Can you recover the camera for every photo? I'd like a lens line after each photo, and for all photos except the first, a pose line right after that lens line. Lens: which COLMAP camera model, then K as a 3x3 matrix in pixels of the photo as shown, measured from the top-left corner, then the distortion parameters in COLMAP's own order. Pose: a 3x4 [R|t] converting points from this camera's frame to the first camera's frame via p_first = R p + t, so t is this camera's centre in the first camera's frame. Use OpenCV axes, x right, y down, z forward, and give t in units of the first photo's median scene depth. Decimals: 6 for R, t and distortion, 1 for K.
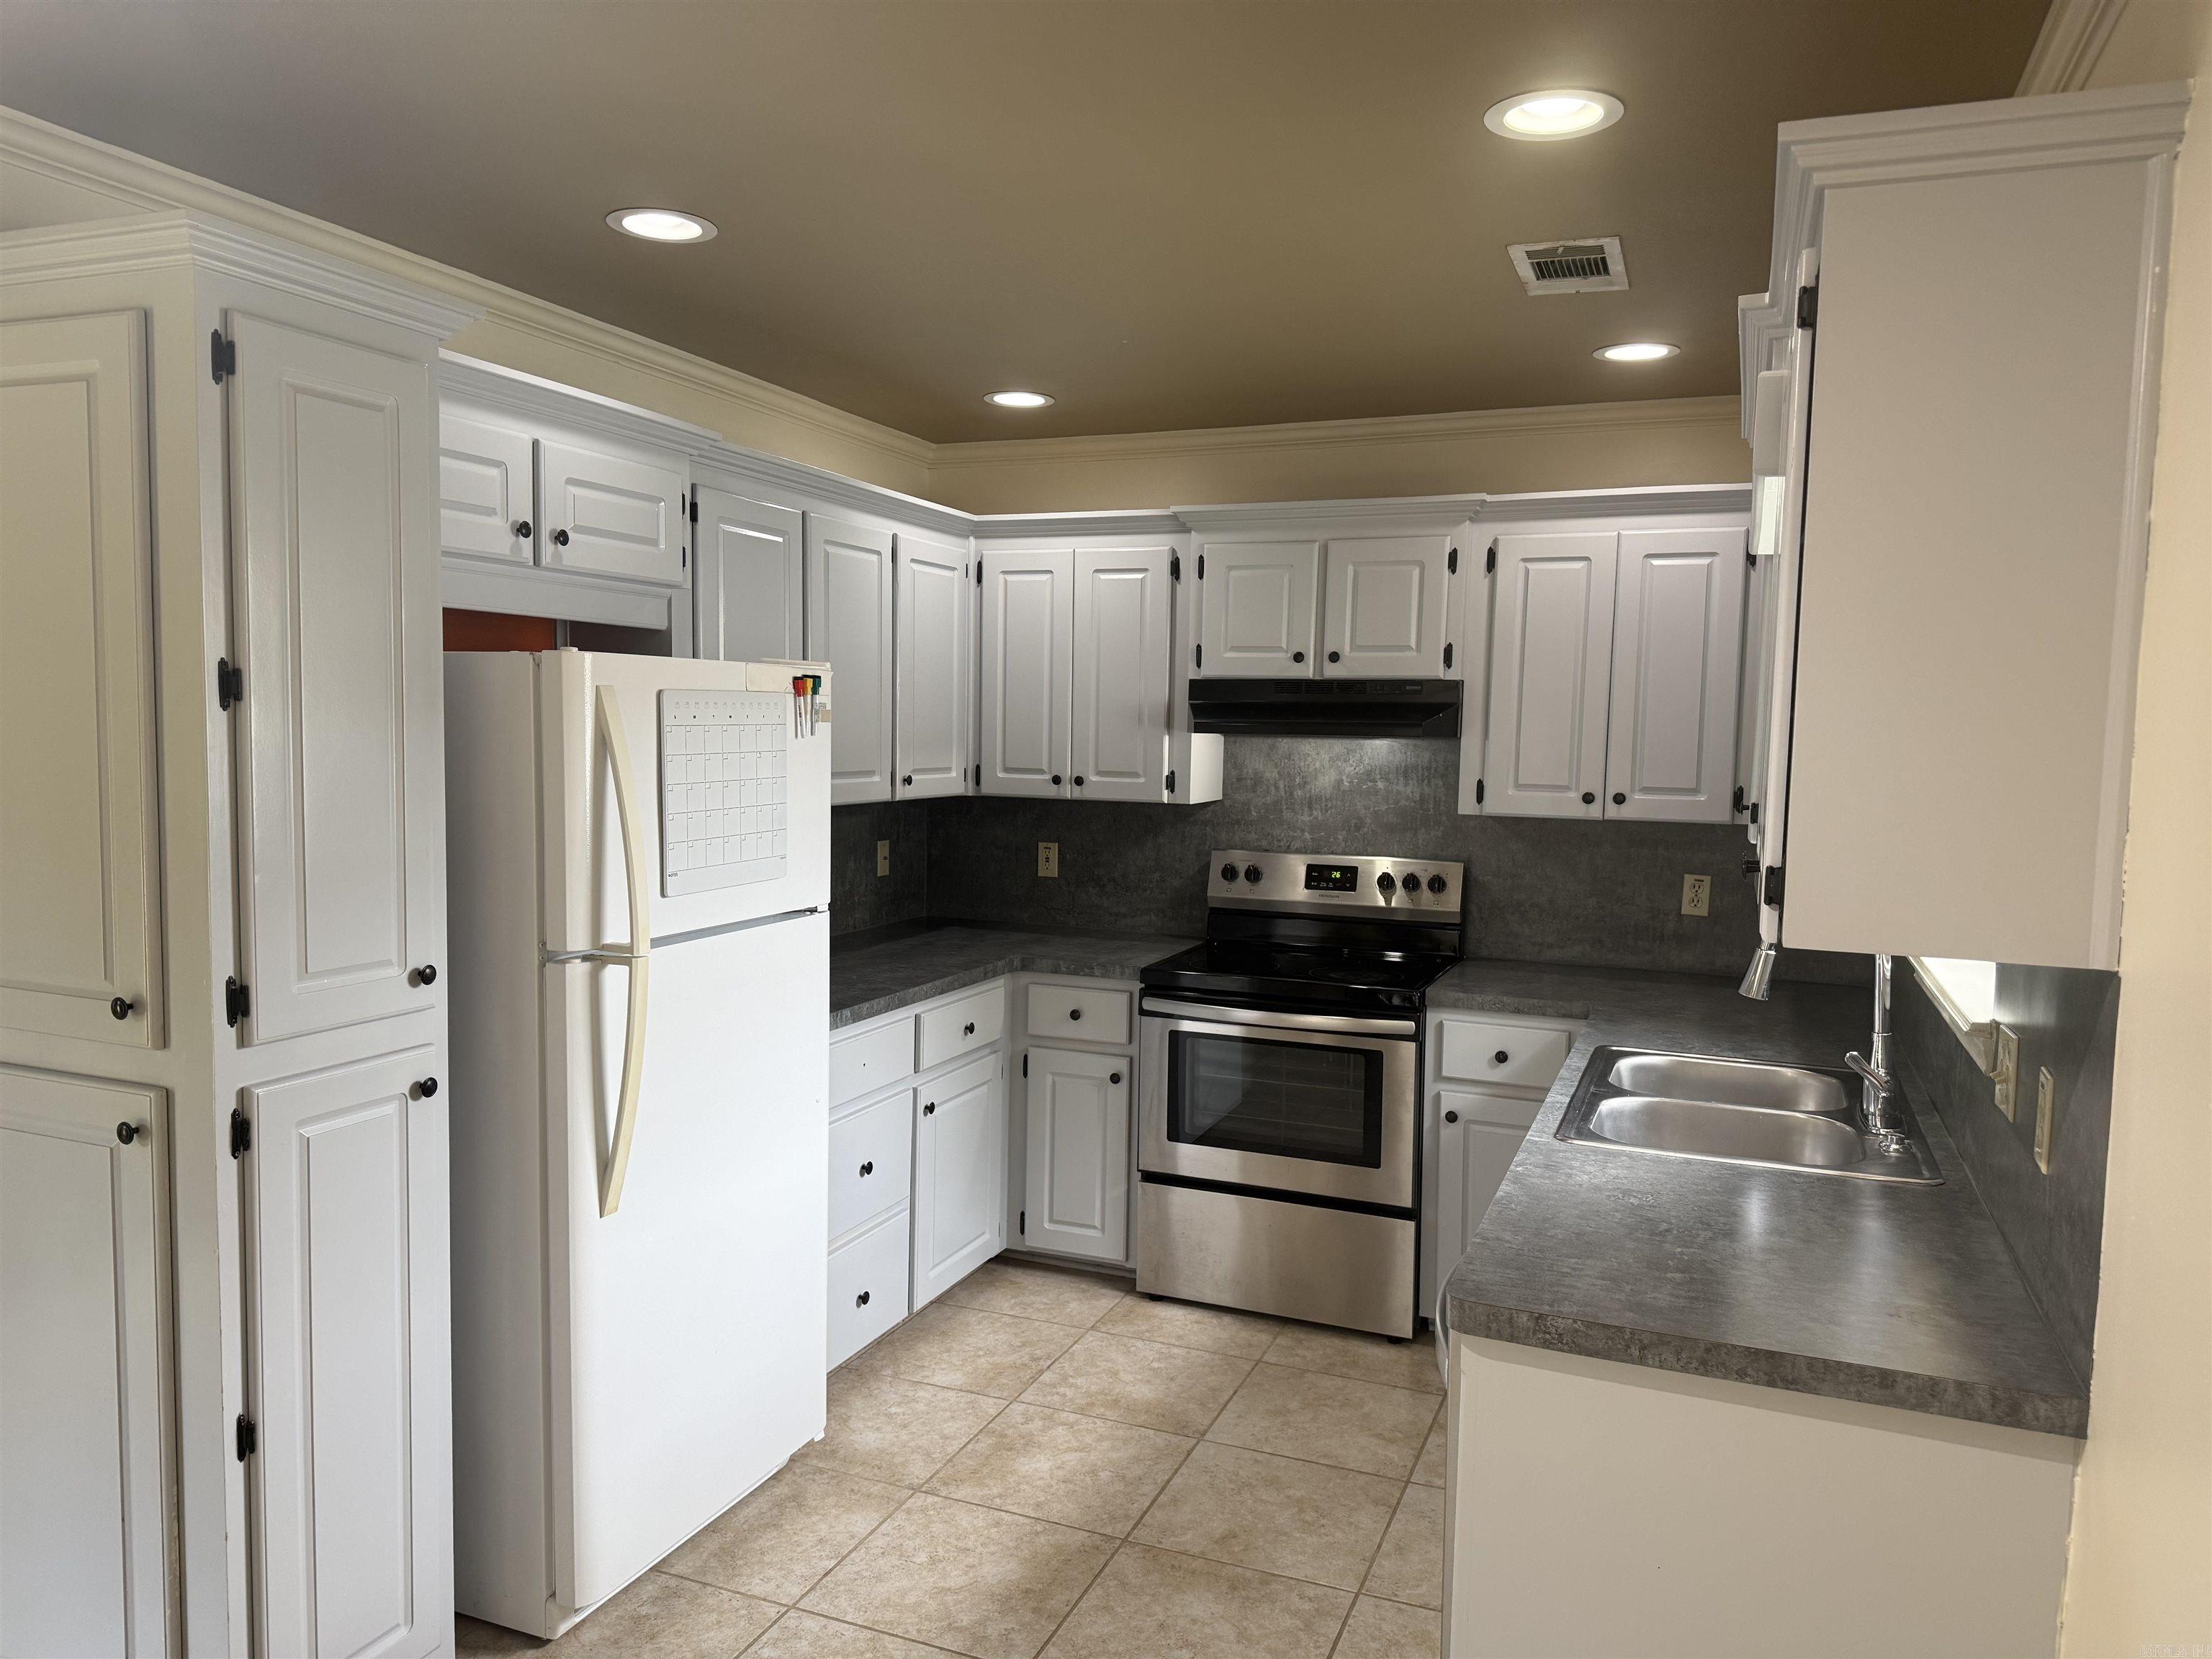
lens RADIAL K [[1556.4, 0, 1096.2], [0, 1556.4, 847.0], [0, 0, 1]] dist [0.125811, -0.053082]
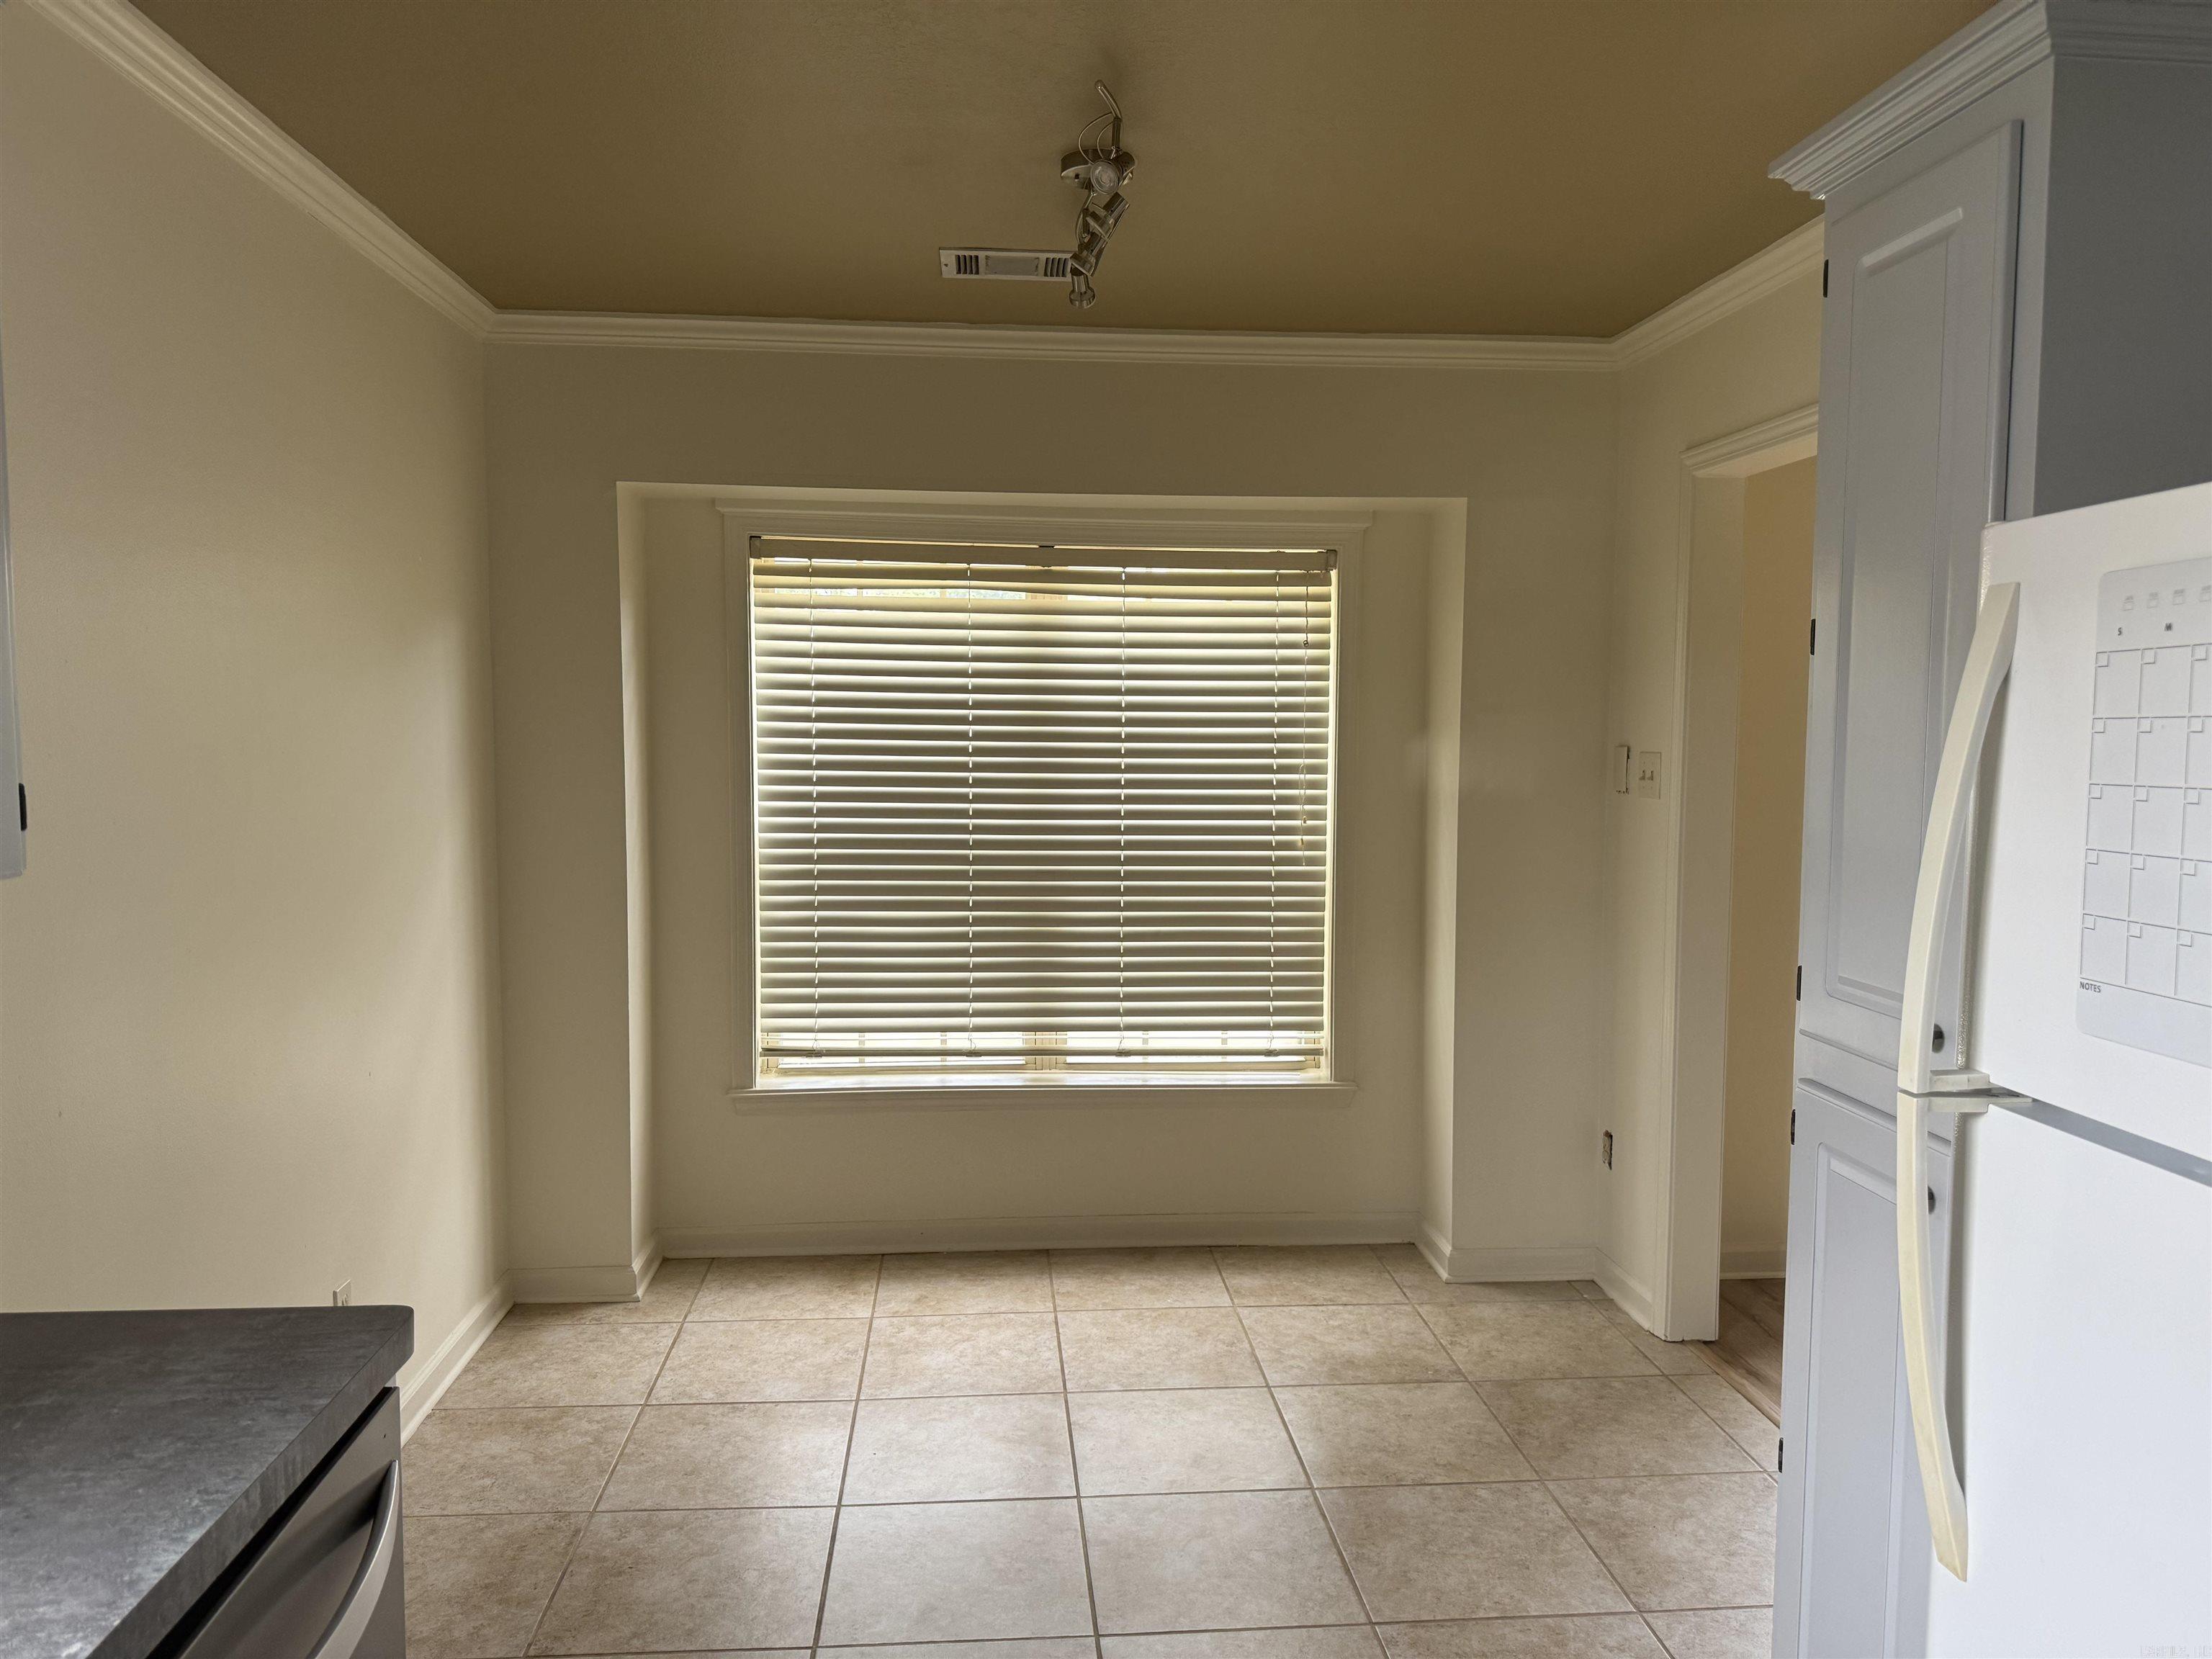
lens RADIAL K [[1563.5, 0, 1115.3], [0, 1563.5, 847.0], [0, 0, 1]] dist [0.044284, -0.050950]
pose [[-0.891465, 0.011100, -0.452954, 0.131261], [-0.061557, 0.987464, 0.145350, -0.050874], [0.448889, 0.157457, -0.879606, 0.913700]]
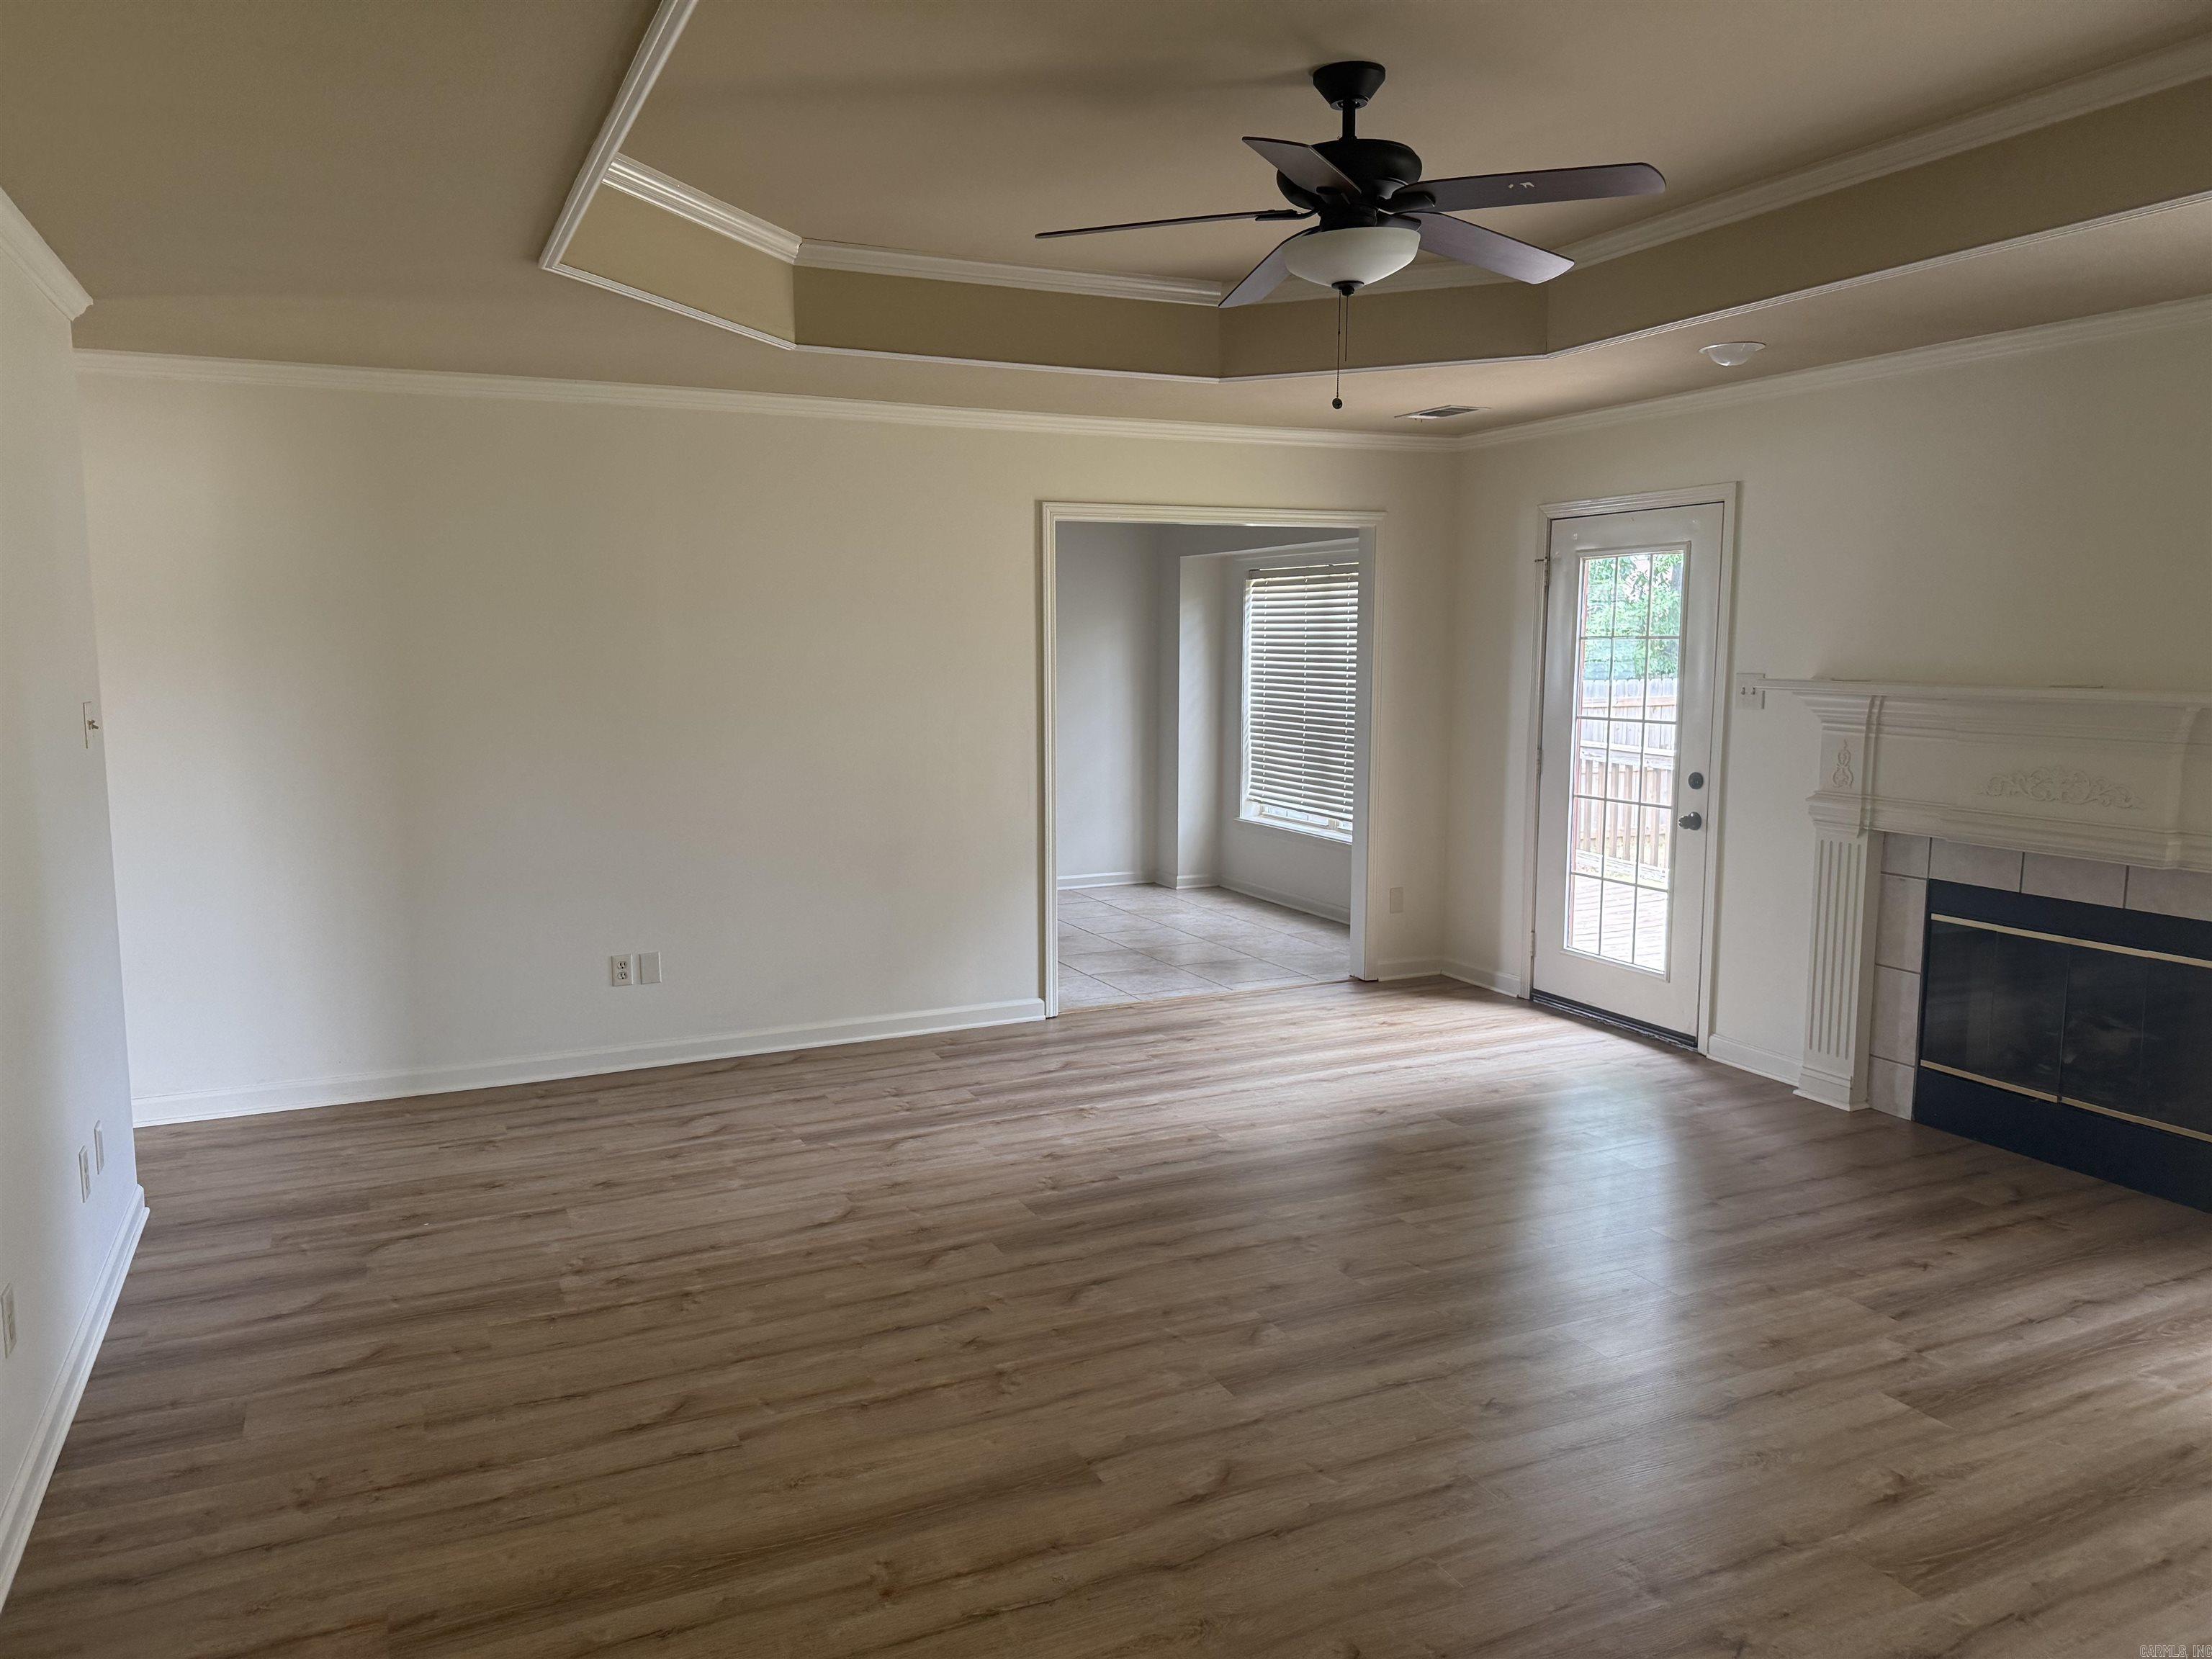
lens RADIAL K [[1540.7, 0, 1110.7], [0, 1540.7, 834.4], [0, 0, 1]] dist [0.135570, -0.216481]
pose [[-0.733060, -0.100256, 0.672734, -1.689090], [0.044195, 0.979966, 0.194200, -0.168803], [-0.678726, 0.172092, -0.713943, 1.773316]]
